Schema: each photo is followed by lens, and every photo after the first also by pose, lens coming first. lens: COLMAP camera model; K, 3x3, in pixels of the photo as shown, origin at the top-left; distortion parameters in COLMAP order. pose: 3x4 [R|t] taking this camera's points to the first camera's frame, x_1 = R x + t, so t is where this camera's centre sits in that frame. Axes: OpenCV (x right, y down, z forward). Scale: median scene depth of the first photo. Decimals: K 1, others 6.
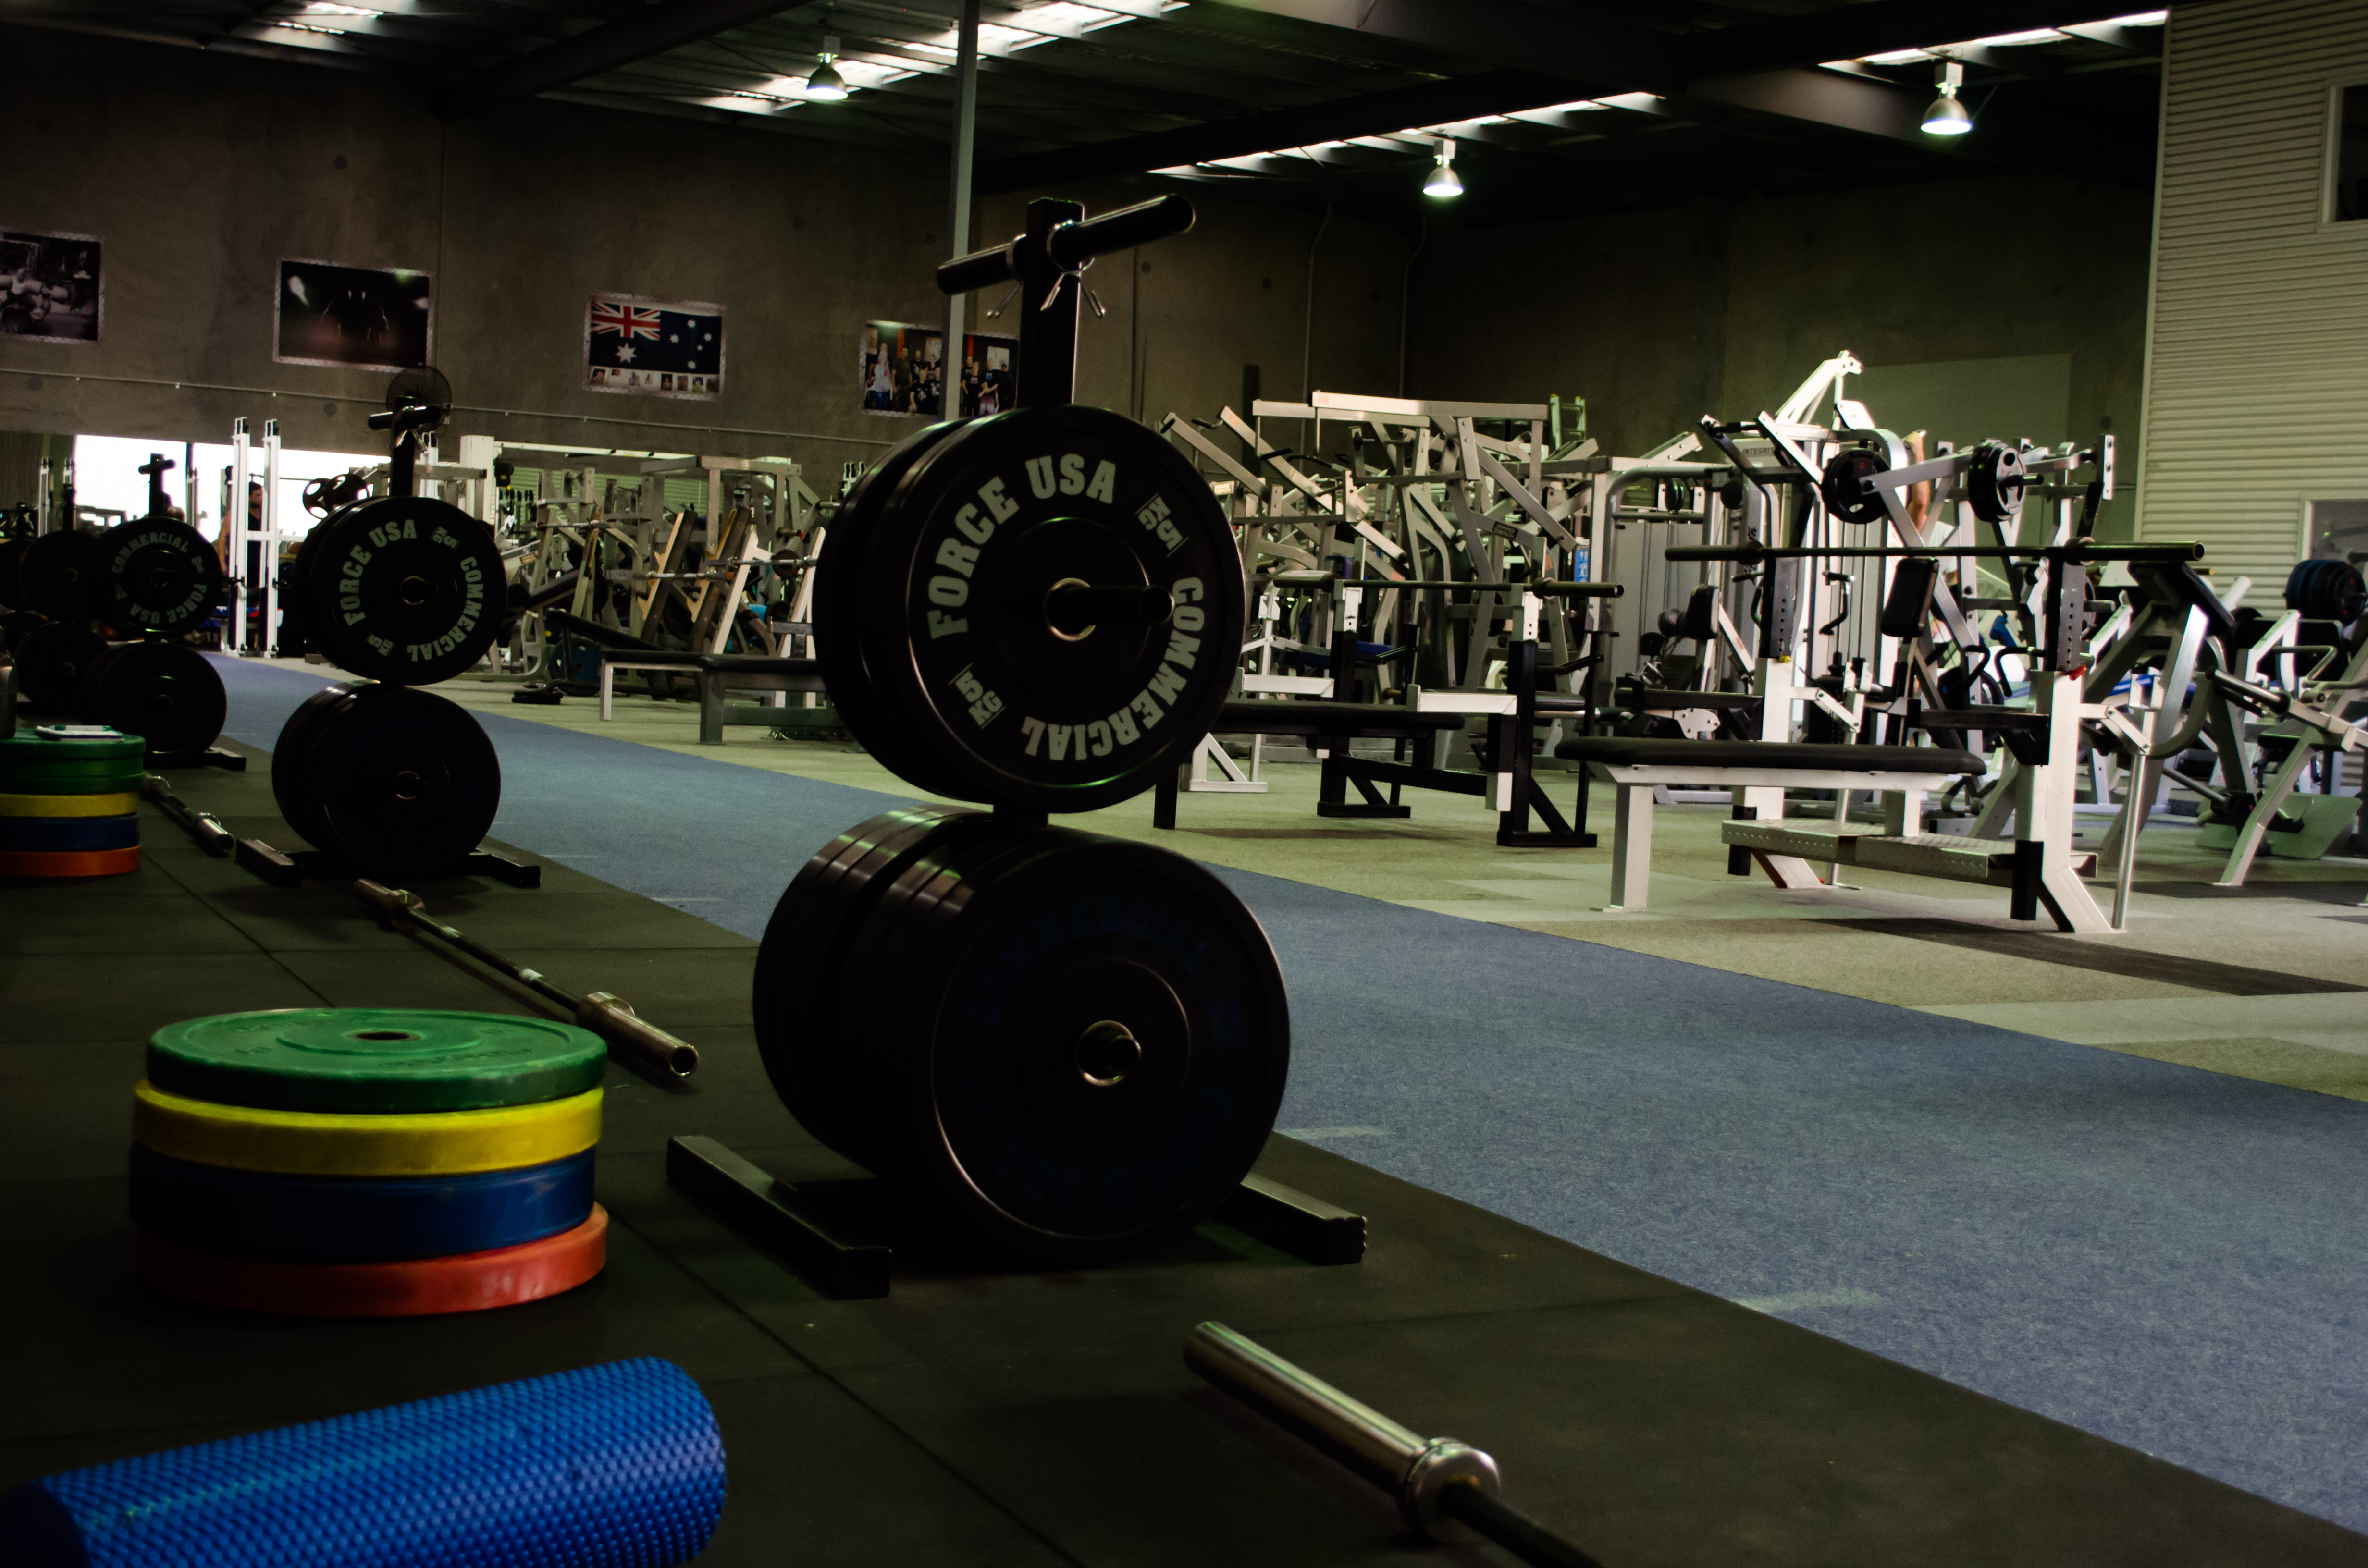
lens RADIAL K [[2788.0, 0, 1184.6], [0, 2788.0, 782.3], [0, 0, 1]] dist [-0.037628, 0.000000]
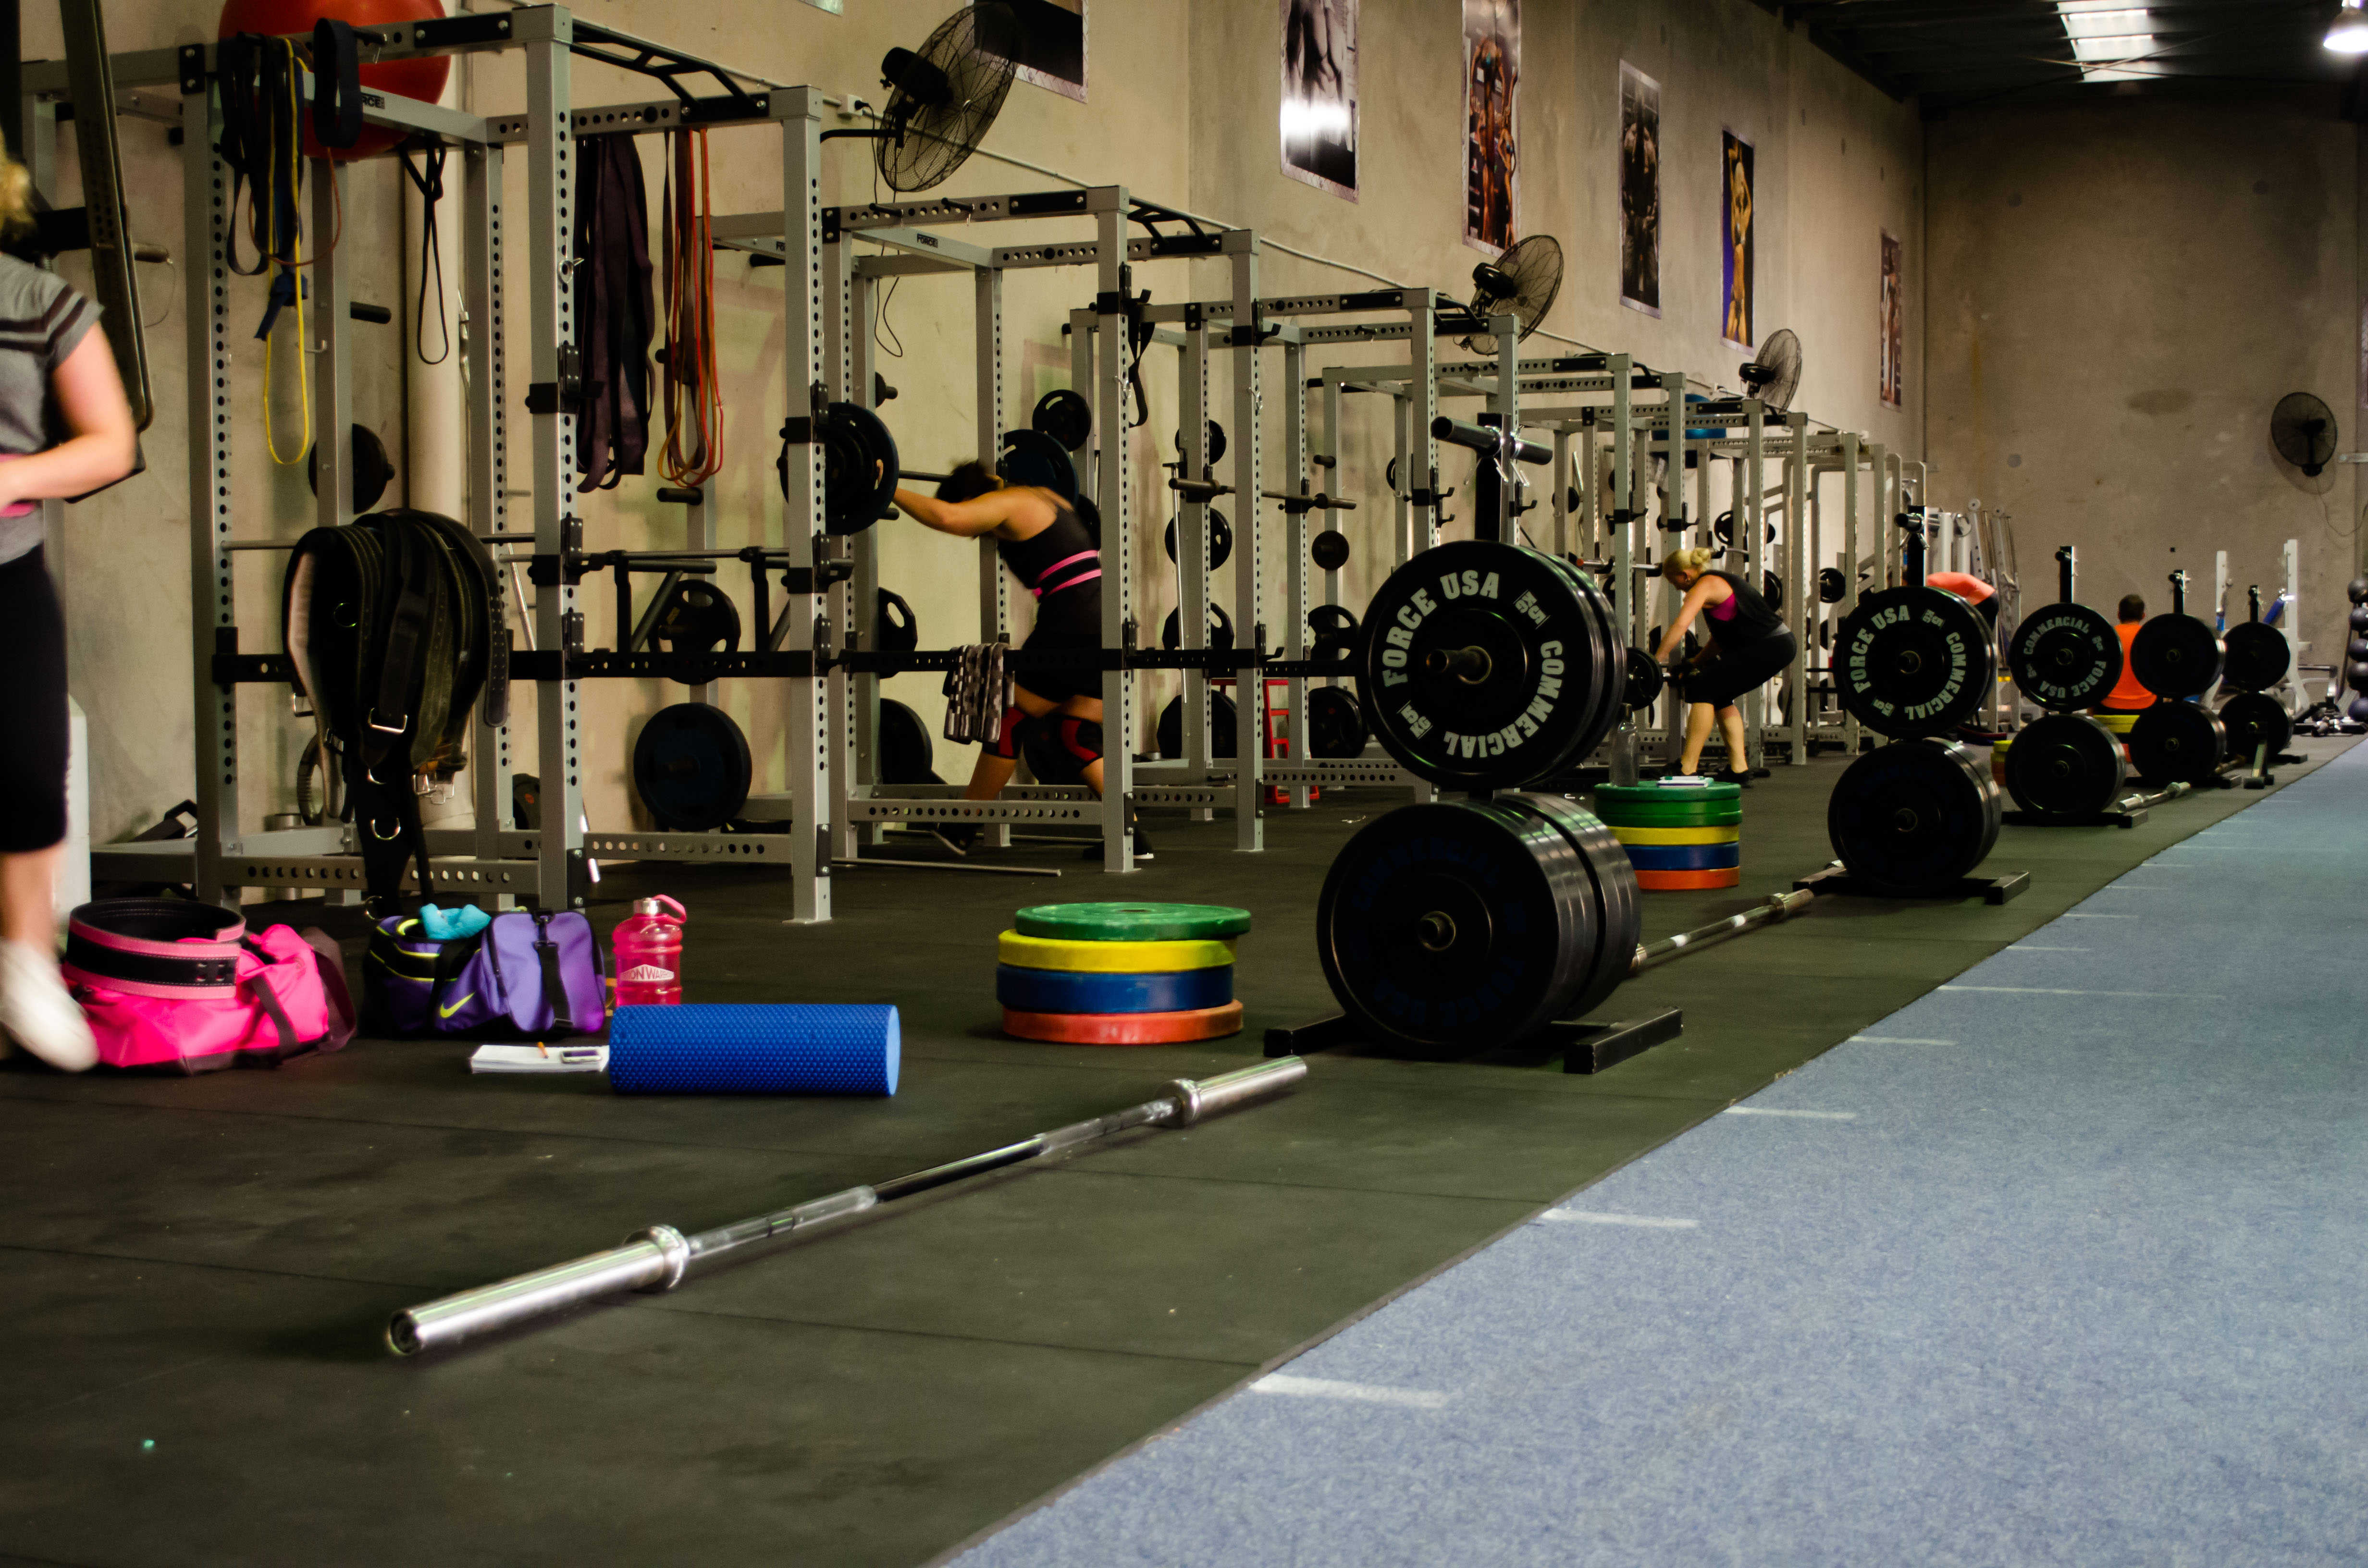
lens RADIAL K [[3243.4, 0, 1183.5], [0, 3243.4, 784.8], [0, 0, 1]] dist [0.012249, 0.000000]
pose [[0.623496, -0.018723, -0.781602, 1.317815], [-0.008889, 0.999479, -0.031033, 0.067500], [0.781776, 0.026296, 0.623005, -0.310038]]
